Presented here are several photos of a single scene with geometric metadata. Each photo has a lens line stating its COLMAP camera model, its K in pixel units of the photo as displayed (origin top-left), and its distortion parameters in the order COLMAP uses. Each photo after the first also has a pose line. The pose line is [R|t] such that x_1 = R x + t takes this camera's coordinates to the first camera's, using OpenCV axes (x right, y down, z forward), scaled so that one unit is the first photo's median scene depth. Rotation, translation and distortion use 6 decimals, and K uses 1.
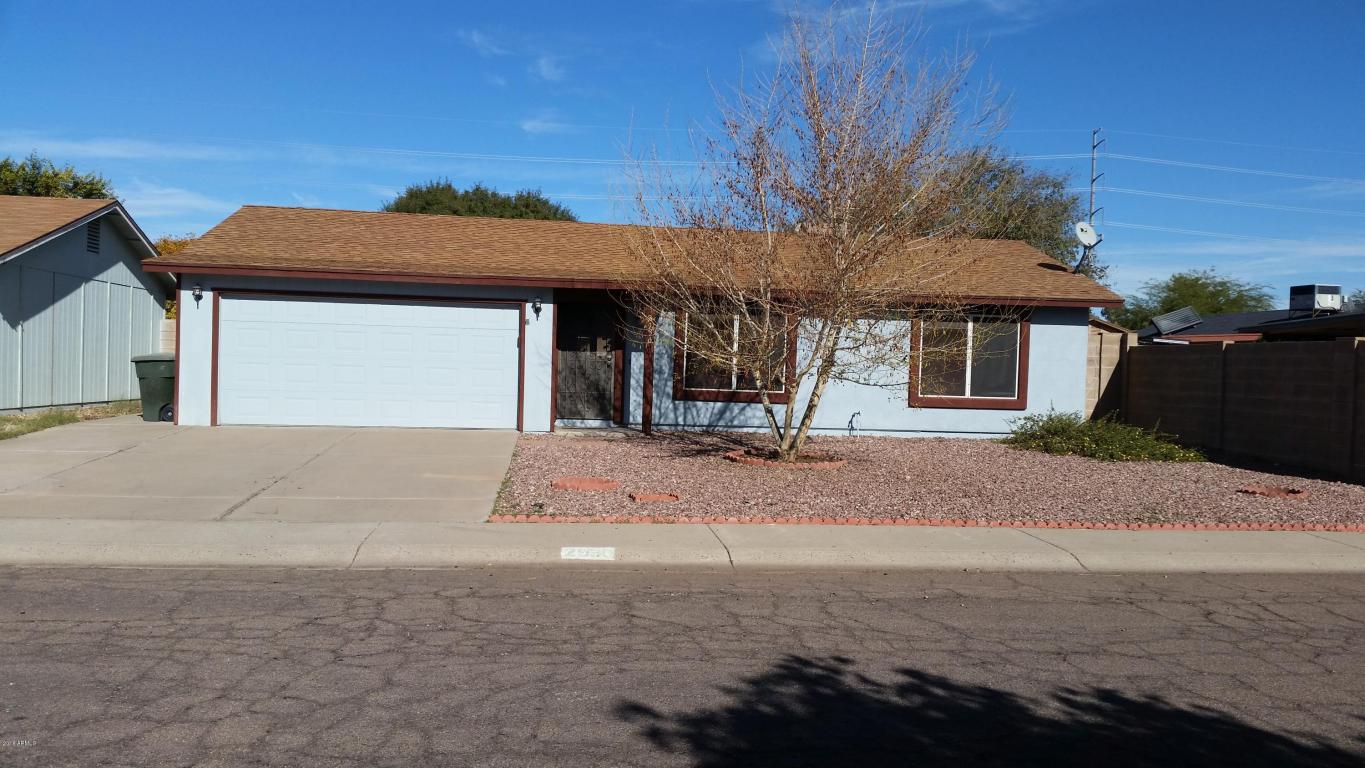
lens RADIAL K [[1098.0, 0, 682.3], [0, 1098.0, 381.9], [0, 0, 1]] dist [0.158042, -0.340913]
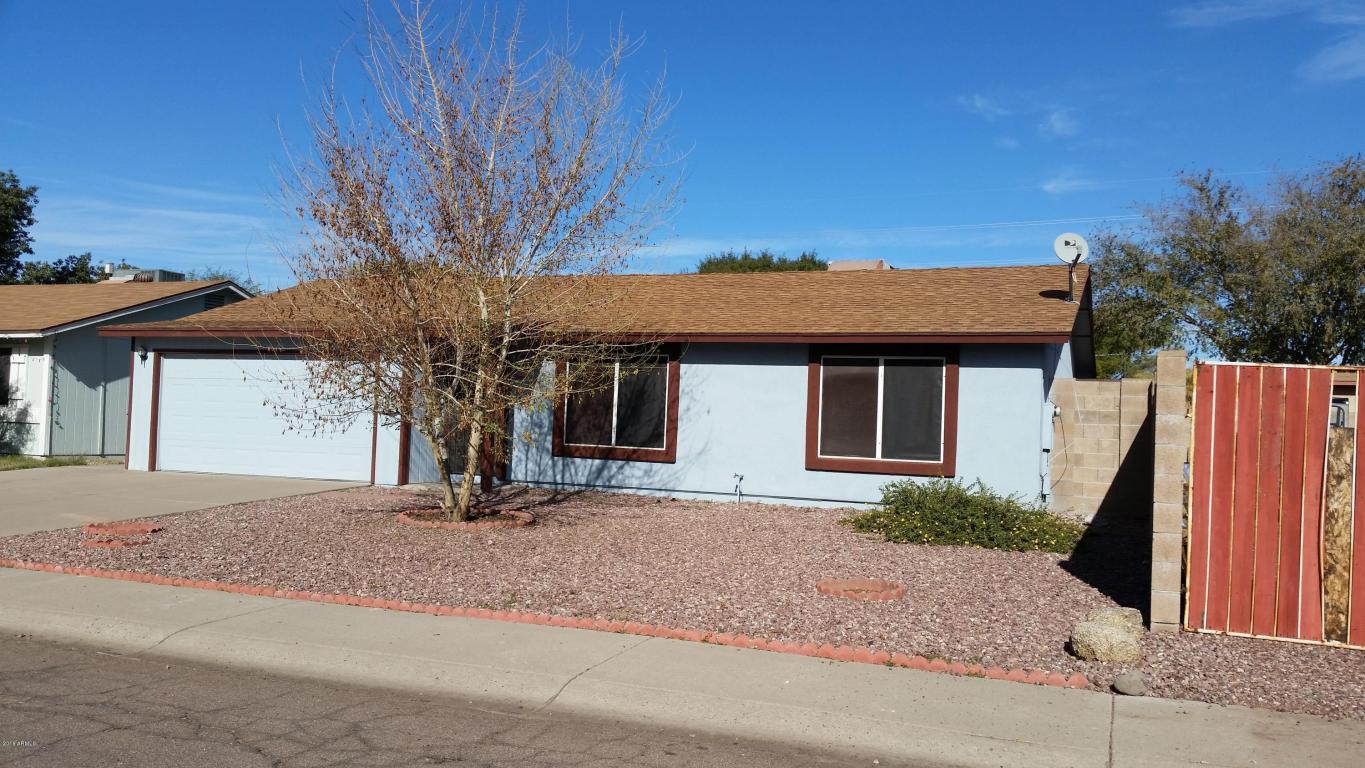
lens RADIAL K [[1123.5, 0, 704.2], [0, 1123.5, 382.0], [0, 0, 1]] dist [0.257620, -0.704753]
pose [[0.873444, -0.016556, -0.486642, 0.565750], [-0.017859, 0.997660, -0.065995, 0.014652], [0.486596, 0.066334, 0.871105, 0.229217]]
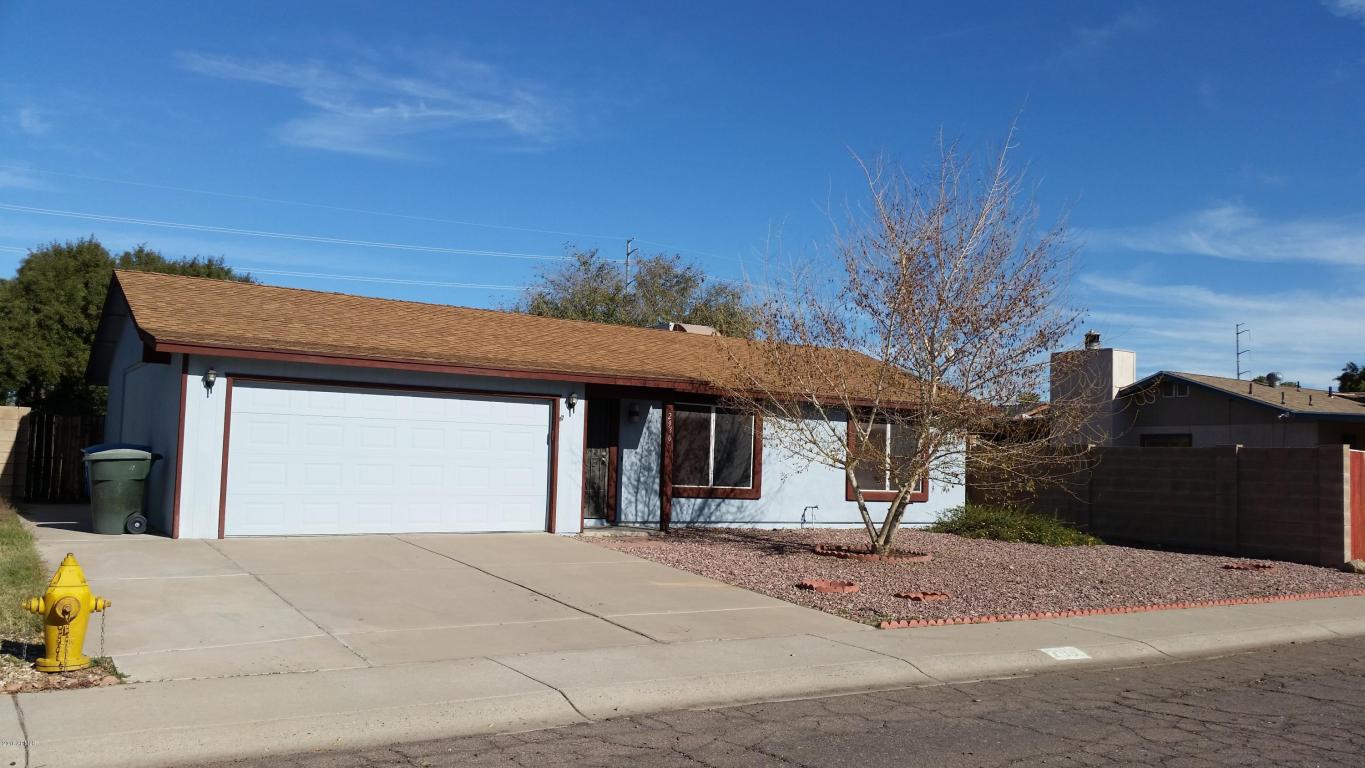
lens RADIAL K [[1104.2, 0, 691.2], [0, 1104.2, 381.0], [0, 0, 1]] dist [0.134516, -0.270413]
pose [[0.904558, 0.031812, 0.425163, -0.412760], [0.001603, 0.996951, -0.078007, -0.010165], [-0.426348, 0.071244, 0.901749, 0.072724]]
